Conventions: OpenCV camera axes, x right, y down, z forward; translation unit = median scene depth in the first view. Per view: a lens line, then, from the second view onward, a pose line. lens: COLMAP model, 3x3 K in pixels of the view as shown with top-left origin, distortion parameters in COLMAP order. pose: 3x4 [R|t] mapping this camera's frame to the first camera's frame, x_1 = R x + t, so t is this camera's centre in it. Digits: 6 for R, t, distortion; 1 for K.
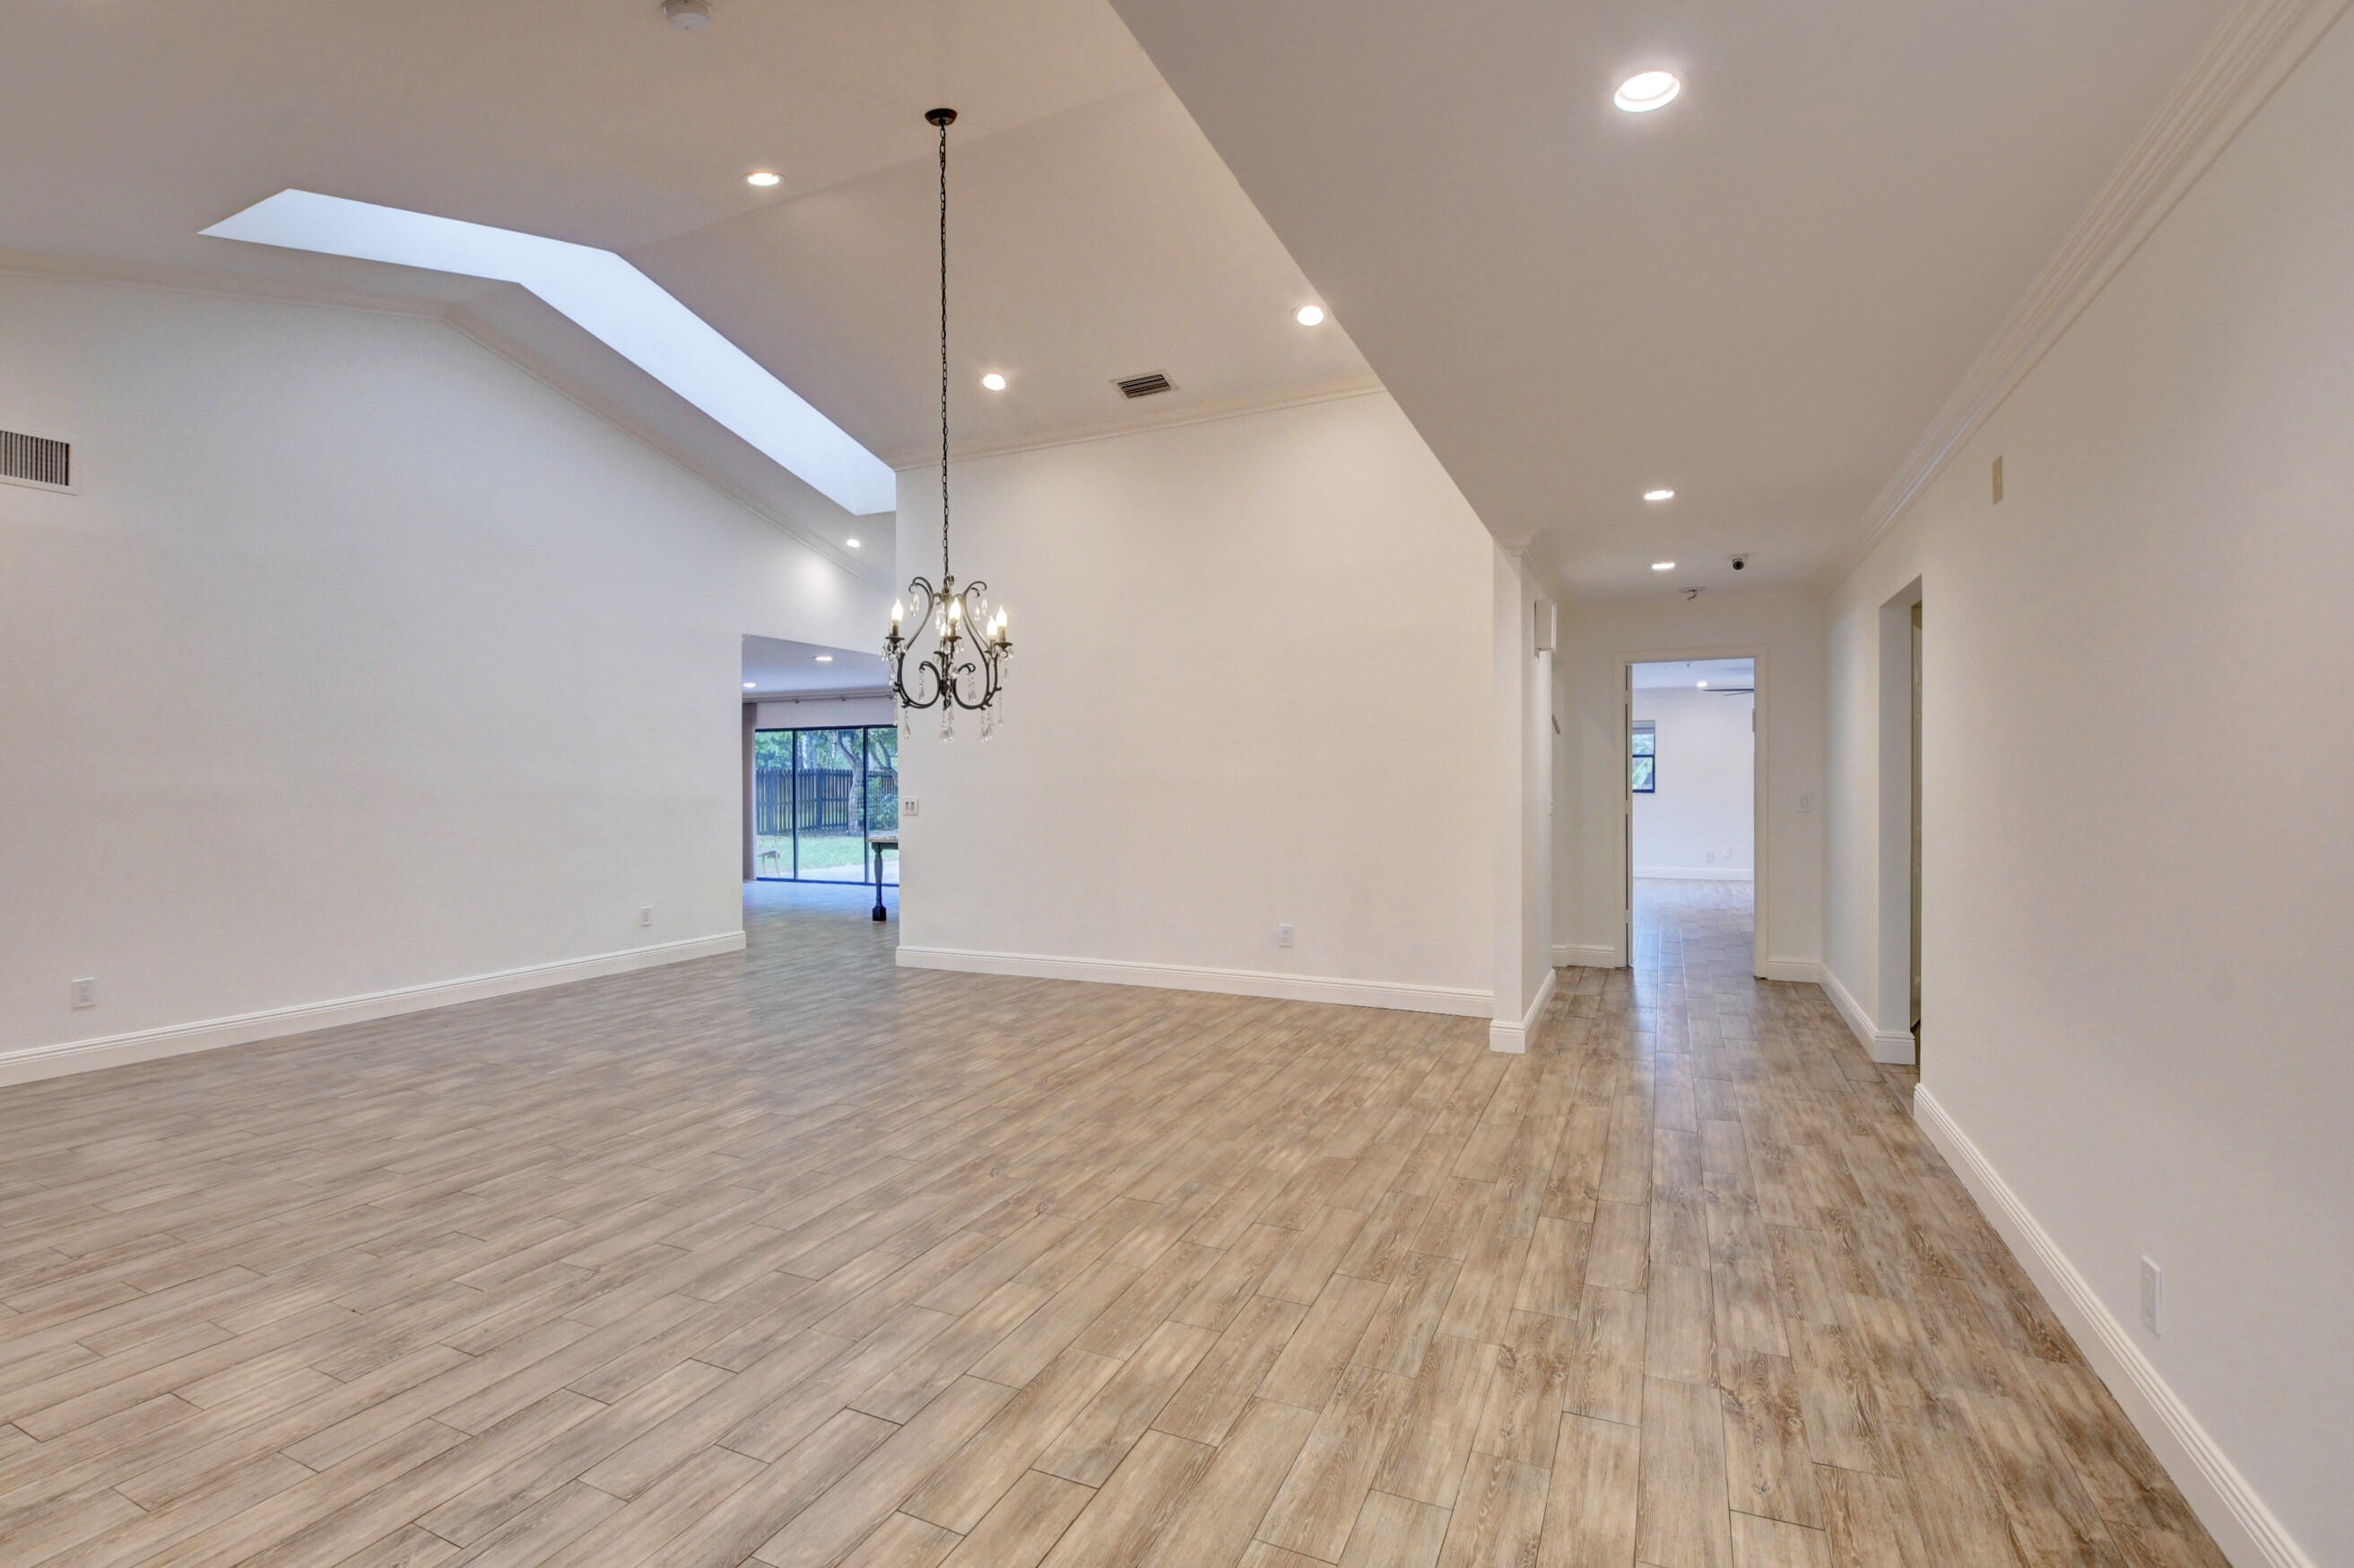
lens RADIAL K [[1038.9, 0, 1178.4], [0, 1038.9, 778.1], [0, 0, 1]] dist [0.002605, -0.015488]
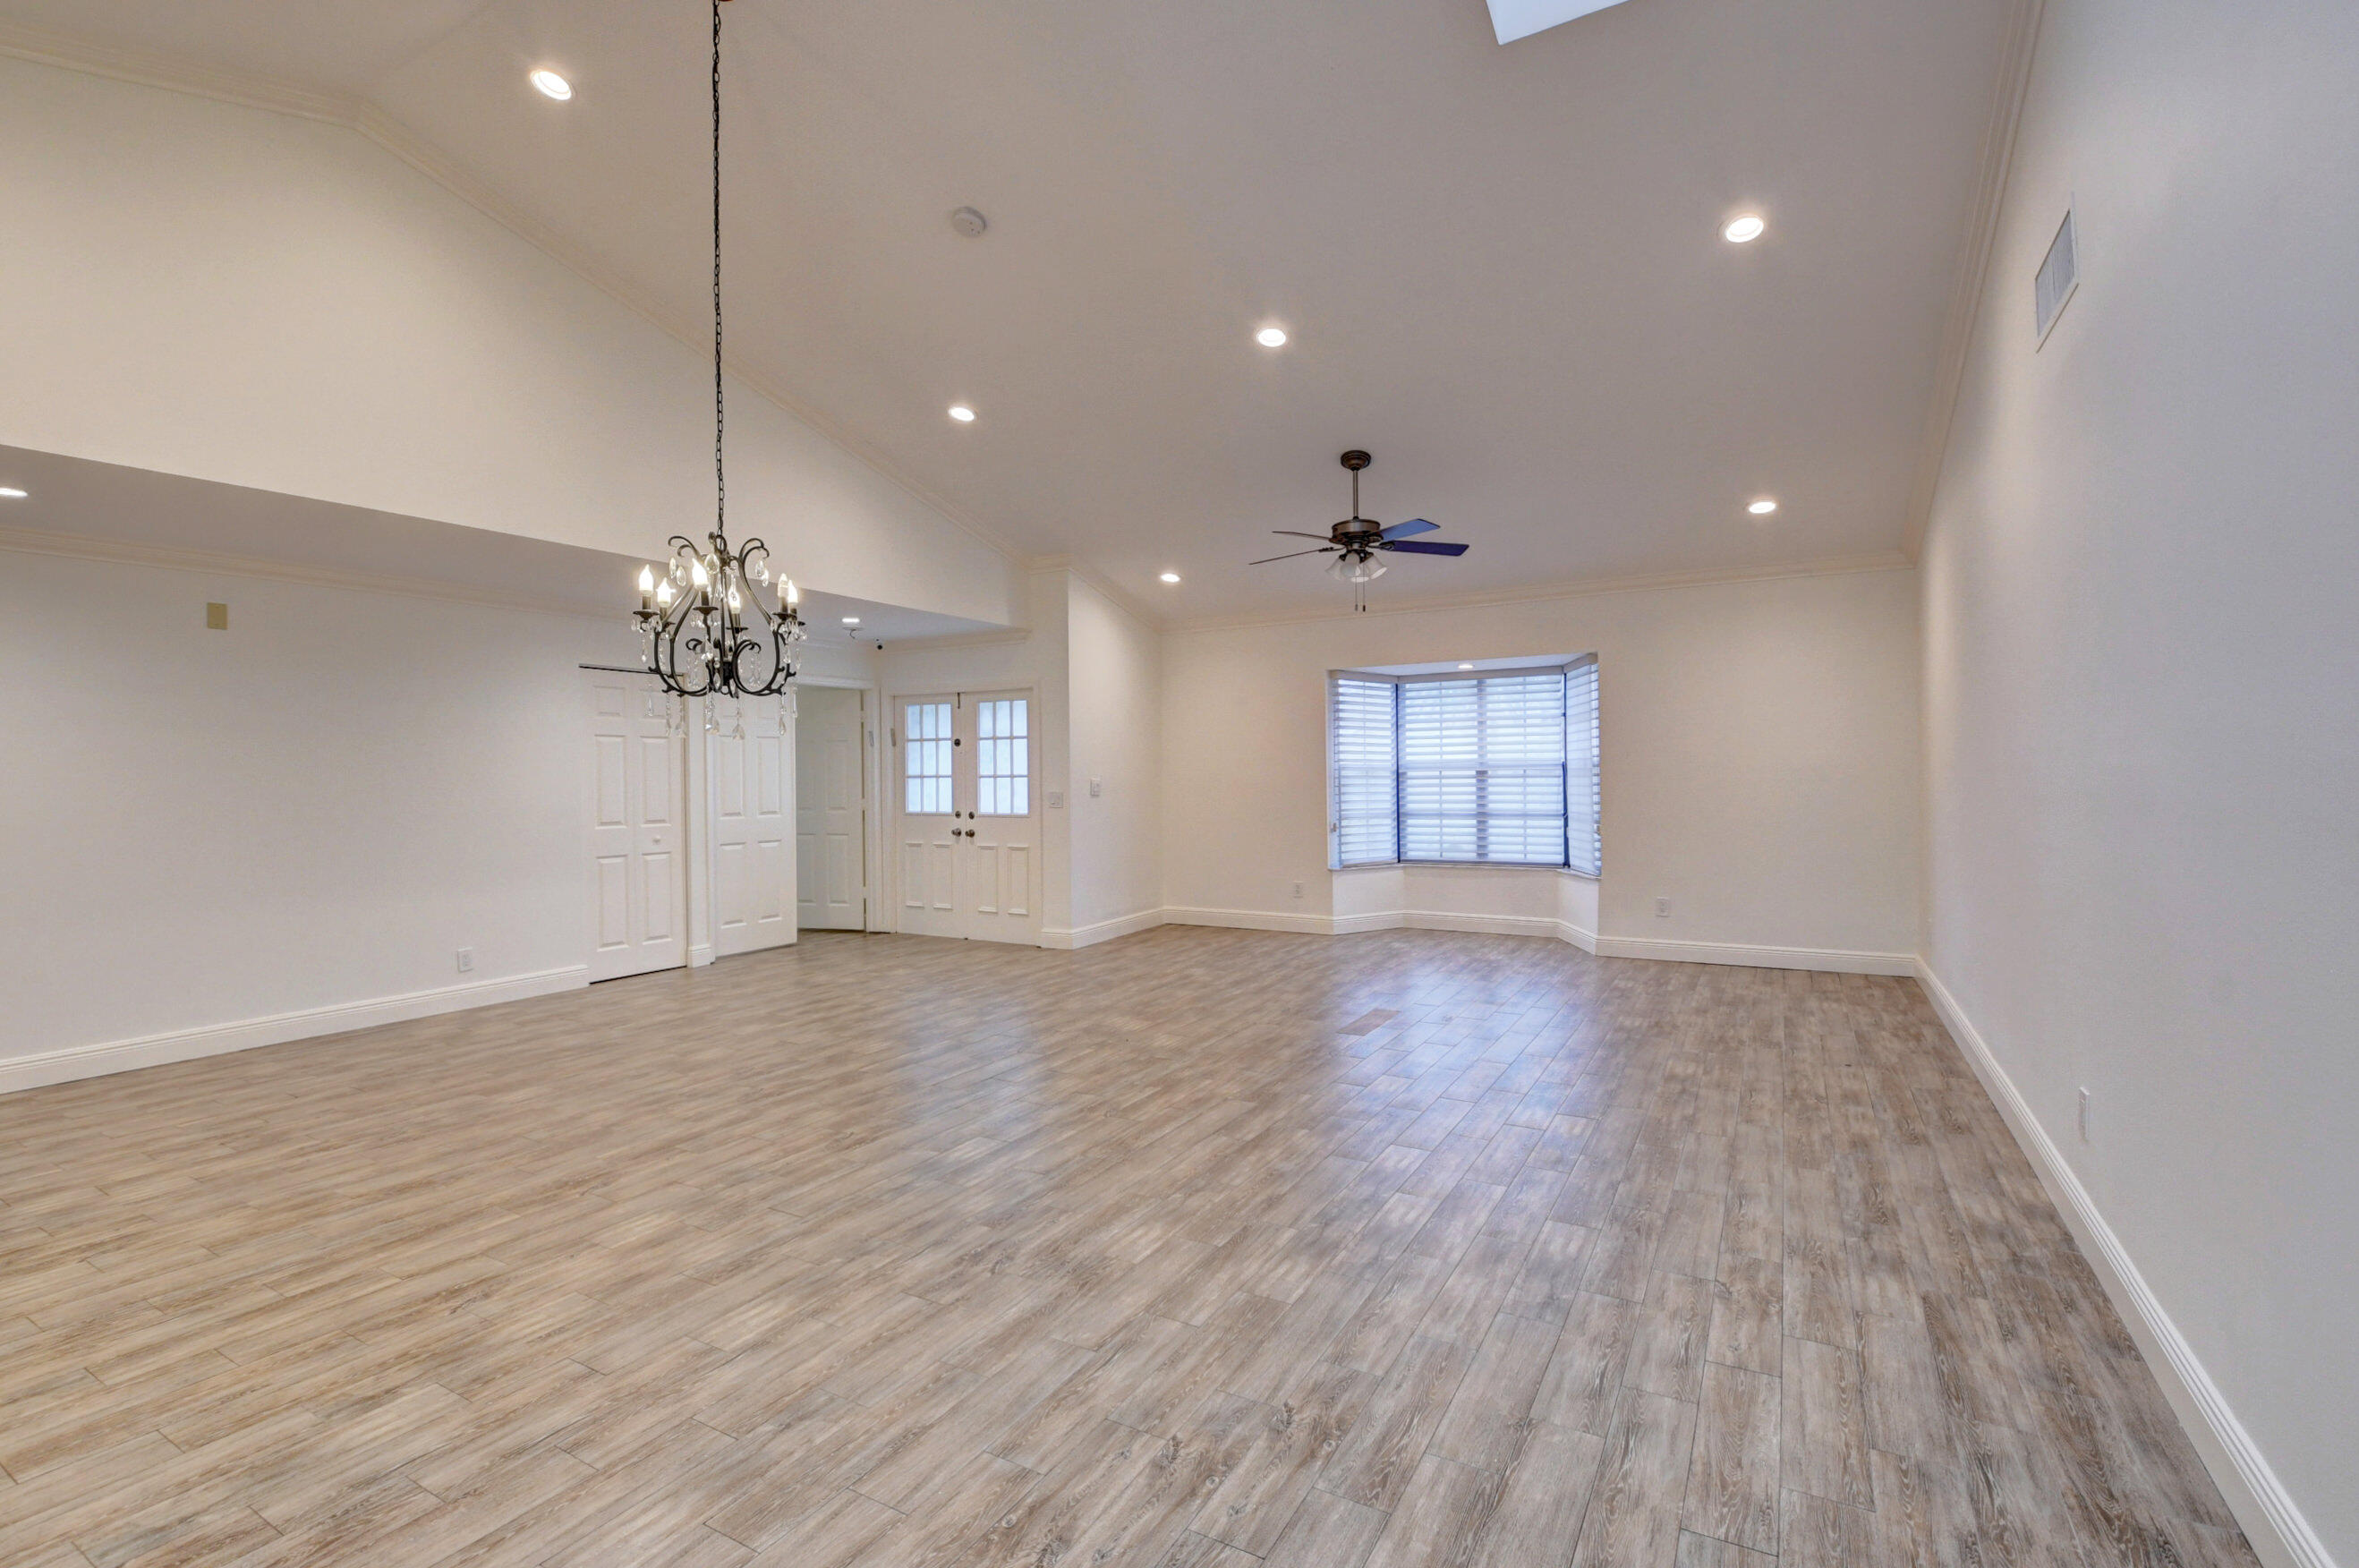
lens RADIAL K [[1094.3, 0, 1179.5], [0, 1094.3, 784.0], [0, 0, 1]] dist [-0.008933, -0.007573]
pose [[-0.994732, 0.019060, 0.100723, -0.711841], [0.020602, 0.999686, 0.014297, -0.001089], [-0.100419, 0.016296, -0.994812, 1.945600]]
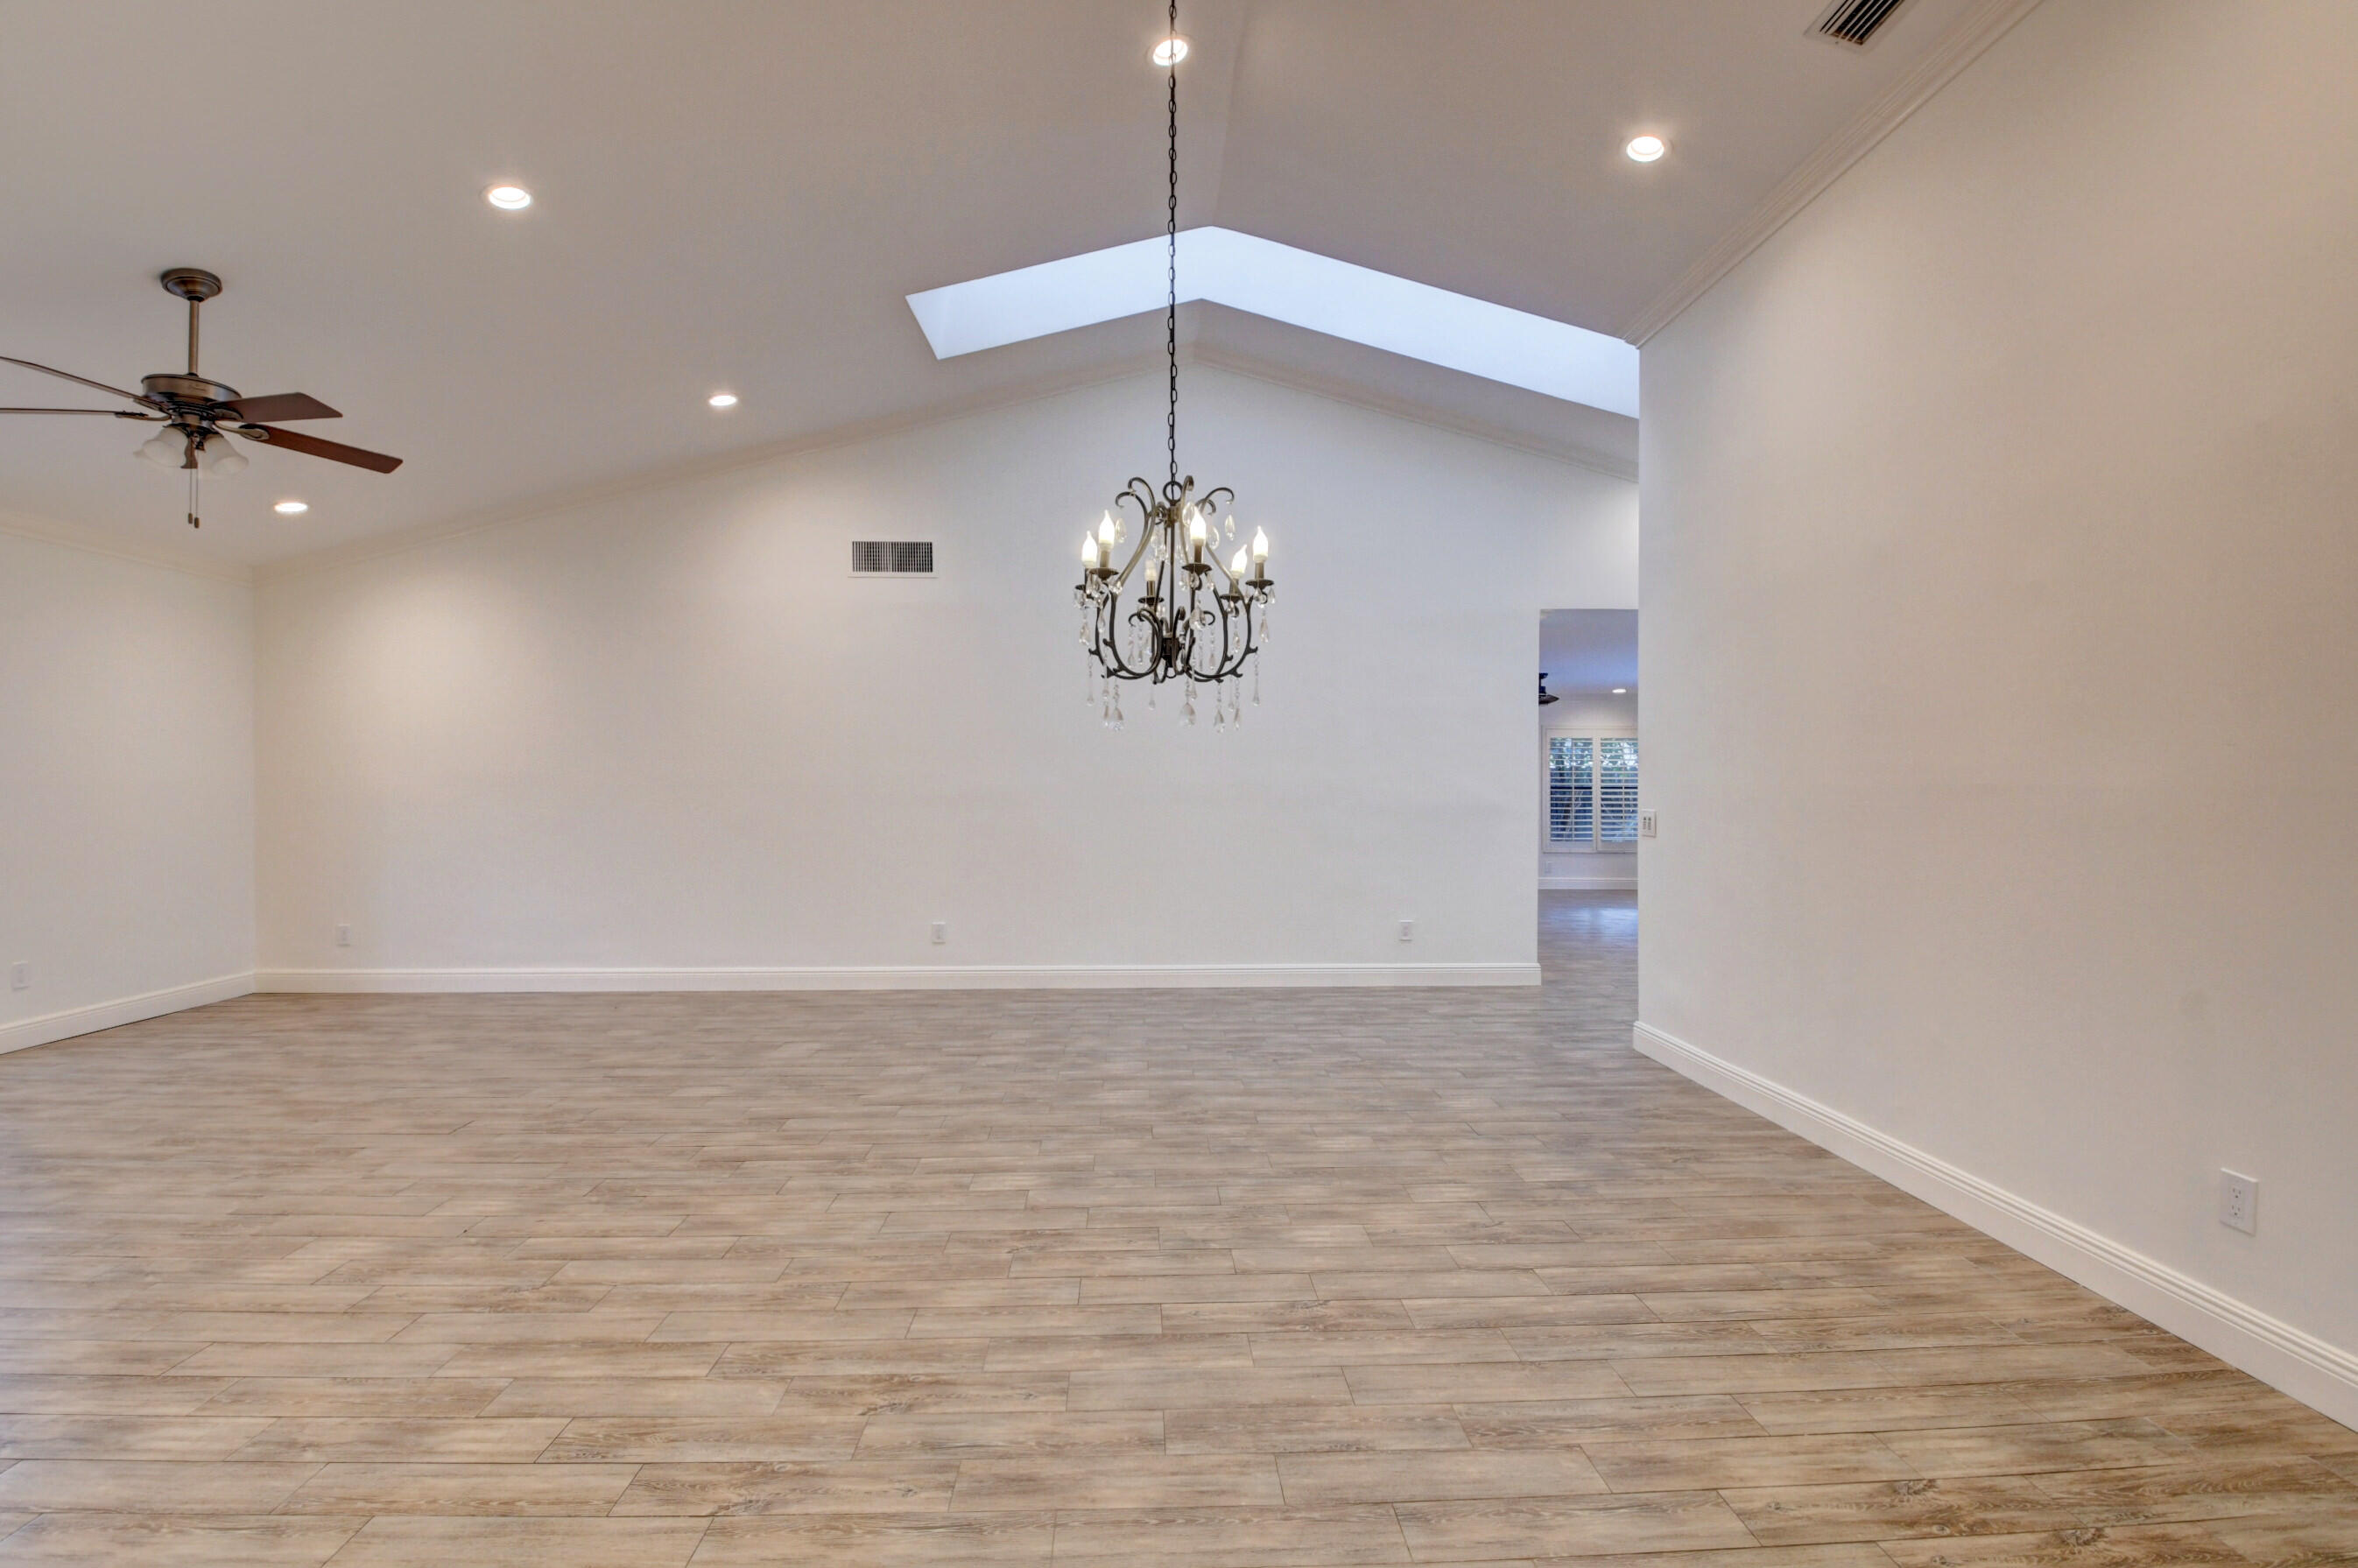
lens RADIAL K [[1040.7, 0, 1180.4], [0, 1040.7, 778.1], [0, 0, 1]] dist [0.002605, -0.015488]
pose [[0.452659, 0.001240, -0.891683, 0.400175], [-0.000854, 0.999999, 0.000957, -0.003119], [0.891683, 0.000328, 0.452660, 0.754870]]
